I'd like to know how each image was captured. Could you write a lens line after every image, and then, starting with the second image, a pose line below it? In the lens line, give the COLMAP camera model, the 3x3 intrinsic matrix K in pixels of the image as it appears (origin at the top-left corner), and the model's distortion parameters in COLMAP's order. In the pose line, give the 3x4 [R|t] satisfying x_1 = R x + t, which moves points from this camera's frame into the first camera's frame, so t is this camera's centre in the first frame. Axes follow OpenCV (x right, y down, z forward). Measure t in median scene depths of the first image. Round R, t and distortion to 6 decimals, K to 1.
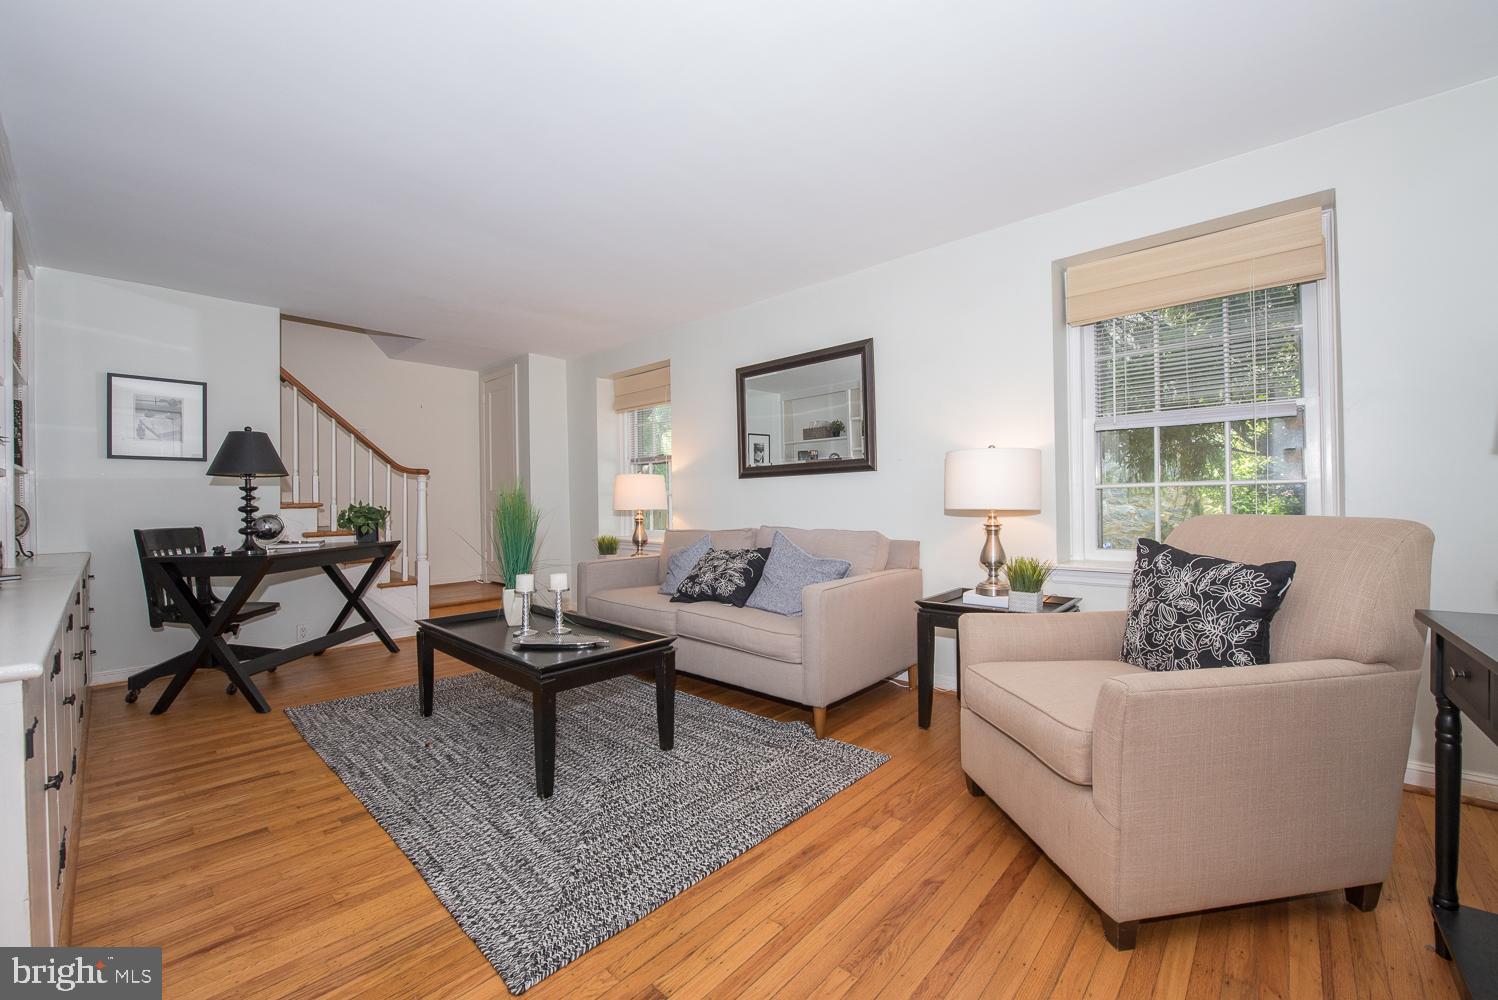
lens RADIAL K [[593.9, 0, 746.6], [0, 593.9, 499.5], [0, 0, 1]] dist [-0.016771, -0.001622]
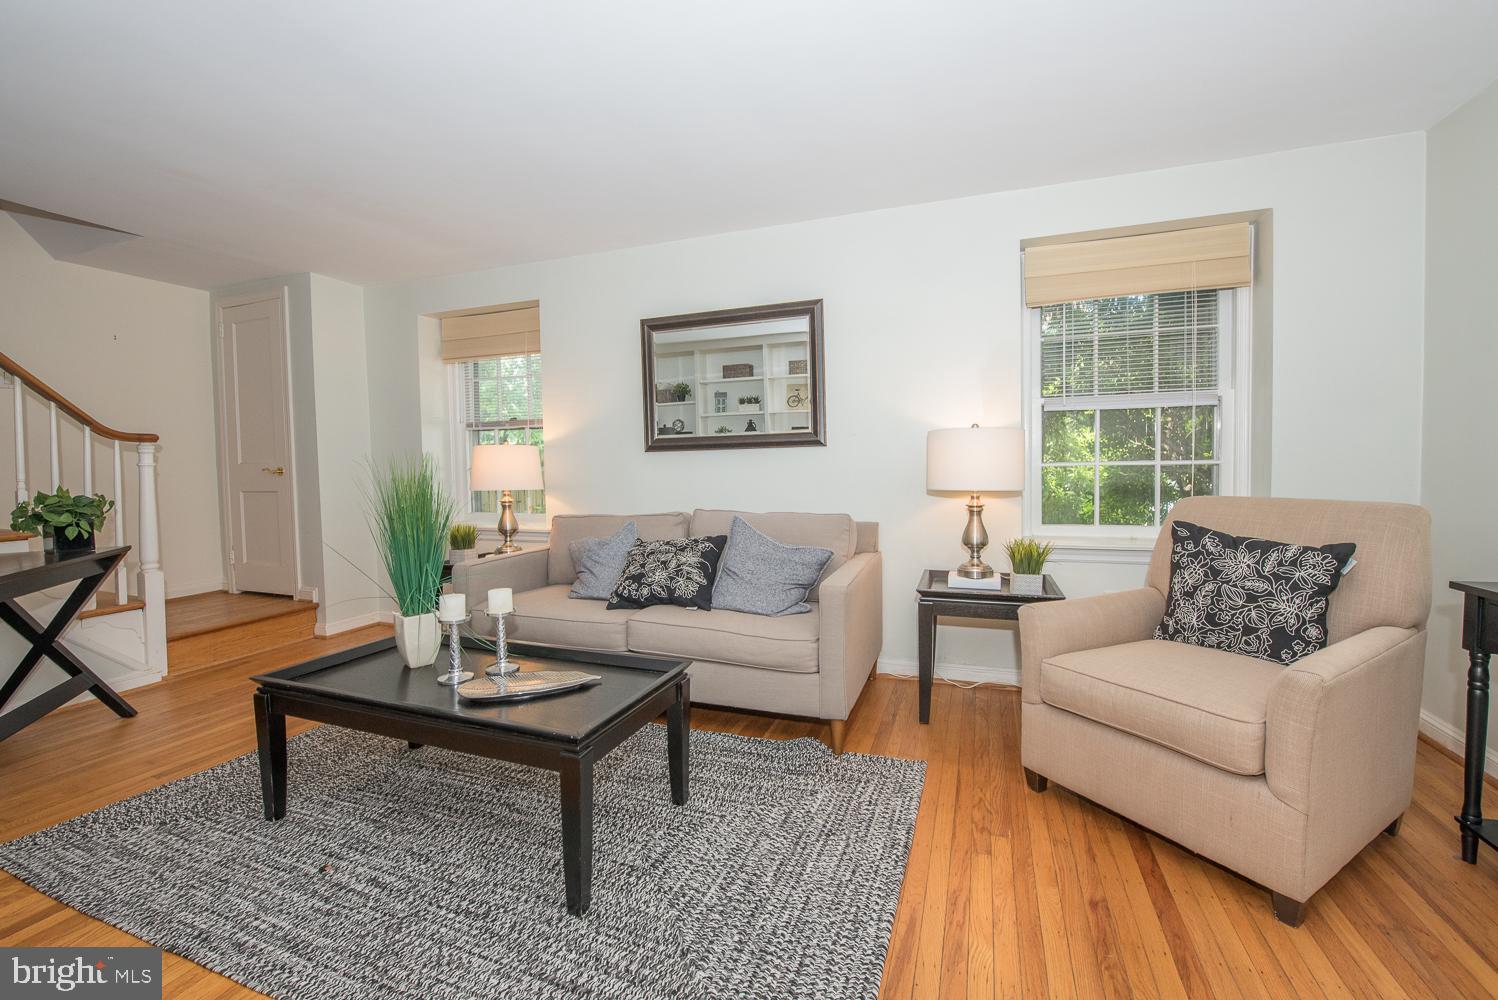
lens RADIAL K [[630.2, 0, 747.2], [0, 630.2, 487.3], [0, 0, 1]] dist [-0.019429, -0.000771]
pose [[0.927230, -0.016420, 0.374131, -0.309326], [0.002740, 0.999309, 0.037069, -0.025666], [-0.374481, -0.033347, 0.926635, 0.176548]]
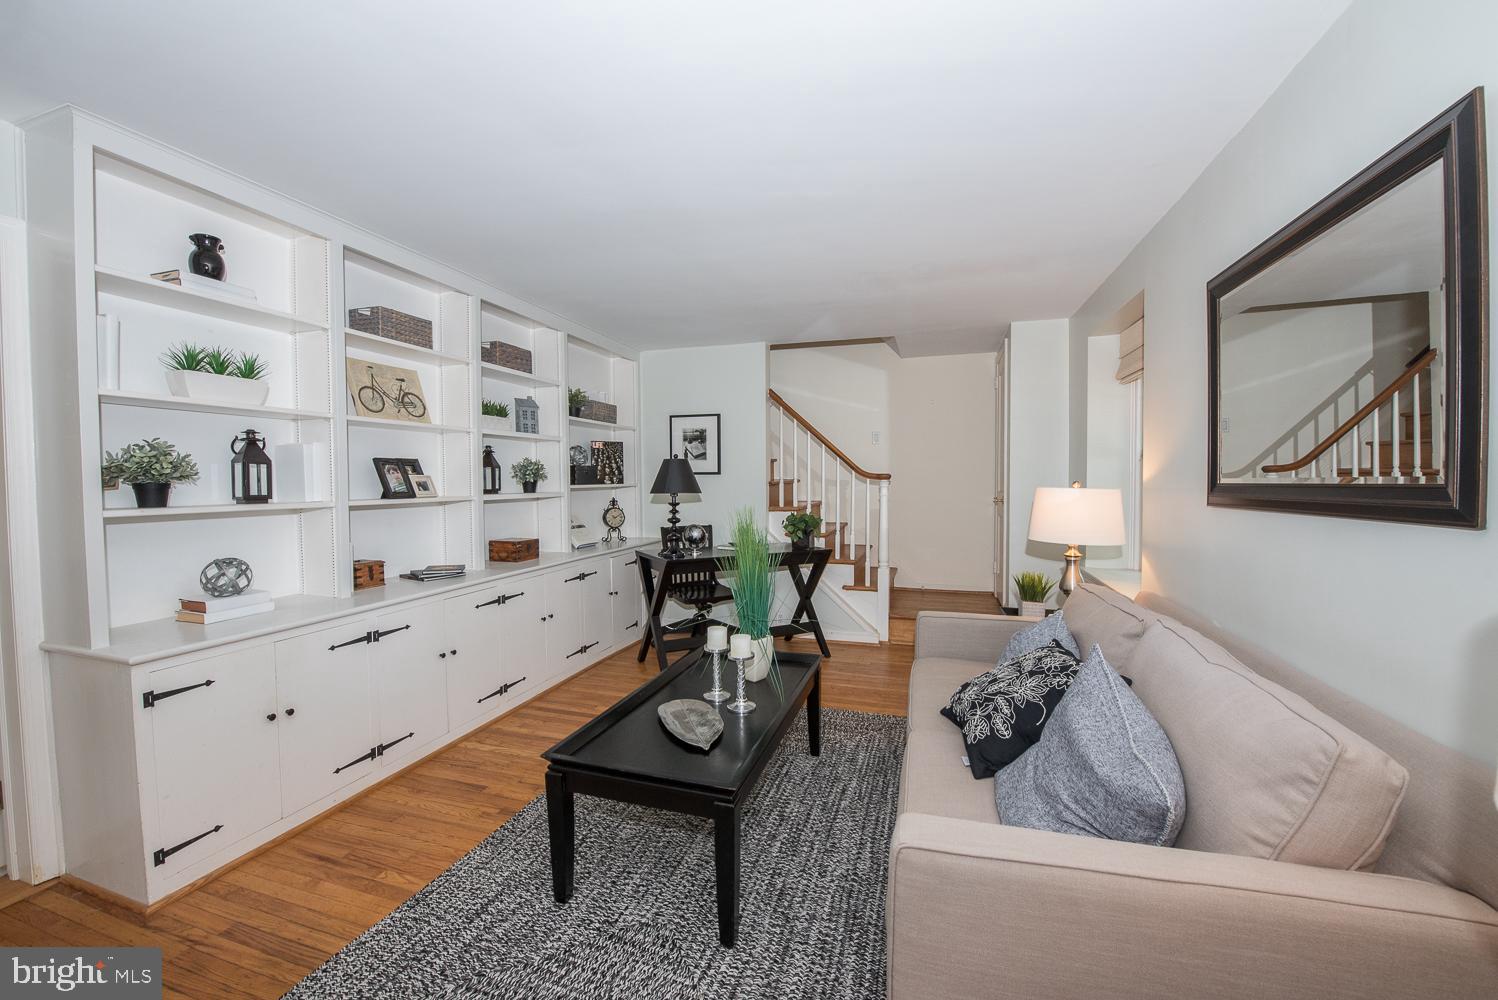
lens RADIAL K [[593.9, 0, 748.7], [0, 593.9, 498.3], [0, 0, 1]] dist [-0.016771, -0.001622]
pose [[0.424312, 0.040951, -0.904590, 0.391372], [0.002991, 0.998908, 0.046624, -0.095380], [0.905511, -0.022489, 0.423726, 0.645746]]
